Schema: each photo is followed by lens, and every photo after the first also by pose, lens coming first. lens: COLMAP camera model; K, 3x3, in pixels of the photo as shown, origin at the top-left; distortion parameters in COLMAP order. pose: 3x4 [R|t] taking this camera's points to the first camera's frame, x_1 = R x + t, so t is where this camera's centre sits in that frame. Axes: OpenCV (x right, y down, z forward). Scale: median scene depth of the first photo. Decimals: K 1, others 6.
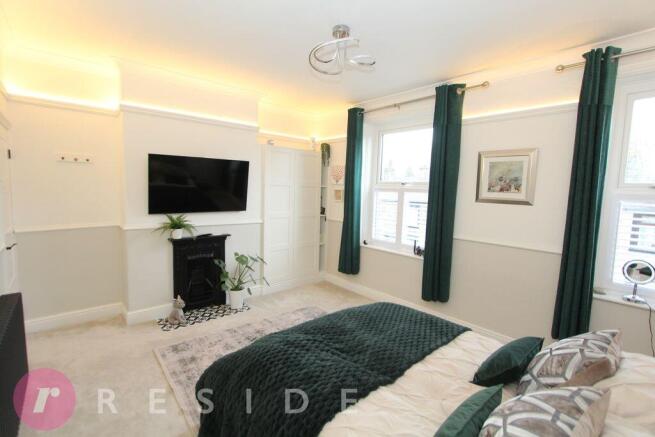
lens RADIAL K [[300.6, 0, 327.7], [0, 300.6, 216.5], [0, 0, 1]] dist [0.003781, 0.001077]
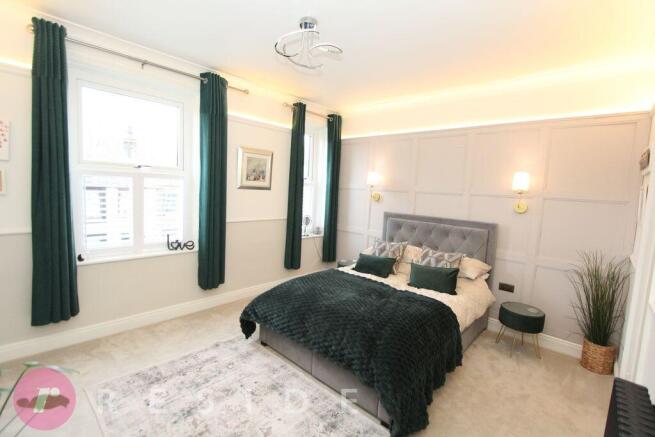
lens RADIAL K [[300.6, 0, 306.1], [0, 300.6, 213.1], [0, 0, 1]] dist [0.003781, 0.001077]
pose [[-0.055121, -0.128808, 0.990136, -0.677532], [0.038193, 0.990646, 0.131001, -0.093288], [-0.997749, 0.045037, -0.049685, 0.755578]]
